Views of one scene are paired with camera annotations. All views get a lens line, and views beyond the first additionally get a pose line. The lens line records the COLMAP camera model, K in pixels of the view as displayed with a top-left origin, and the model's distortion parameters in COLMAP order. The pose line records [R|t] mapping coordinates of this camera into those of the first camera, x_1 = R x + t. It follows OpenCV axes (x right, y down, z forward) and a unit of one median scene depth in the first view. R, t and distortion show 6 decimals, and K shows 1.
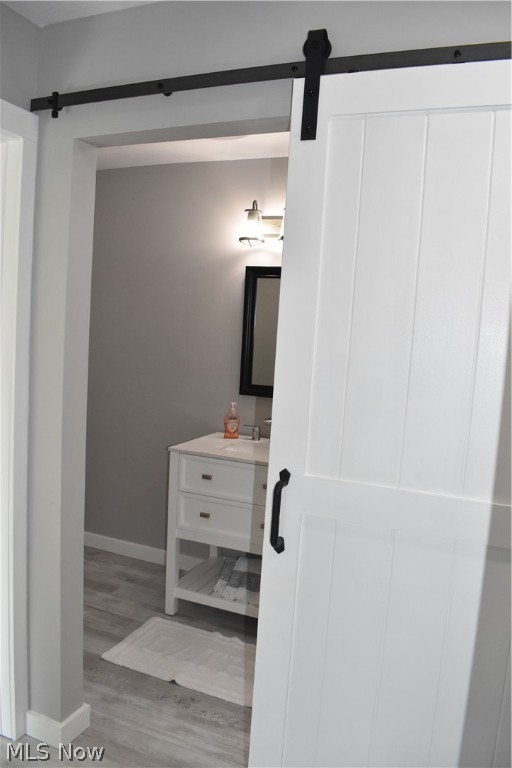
lens RADIAL K [[596.7, 0, 255.4], [0, 596.7, 384.8], [0, 0, 1]] dist [-0.094554, 0.014087]
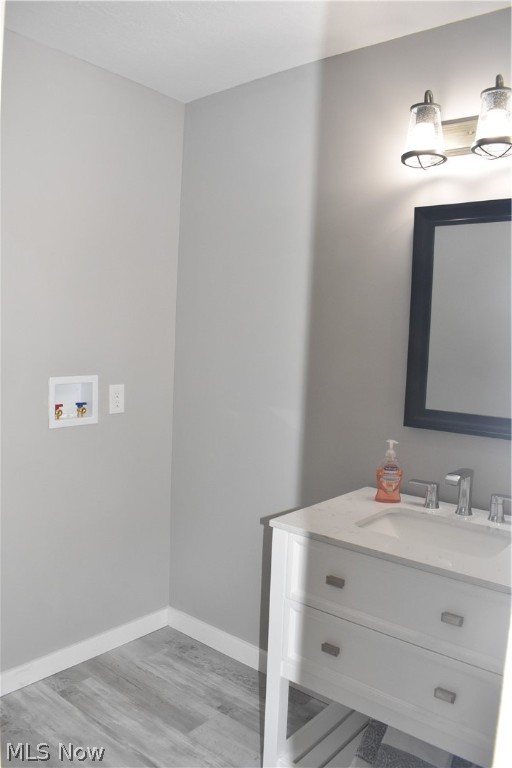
lens RADIAL K [[596.7, 0, 255.1], [0, 596.7, 382.5], [0, 0, 1]] dist [-0.094554, 0.014087]
pose [[0.954986, 0.005380, -0.296602, 0.006368], [-0.014251, 0.999513, -0.027754, -0.008211], [0.296308, 0.030732, 0.954598, 0.407534]]
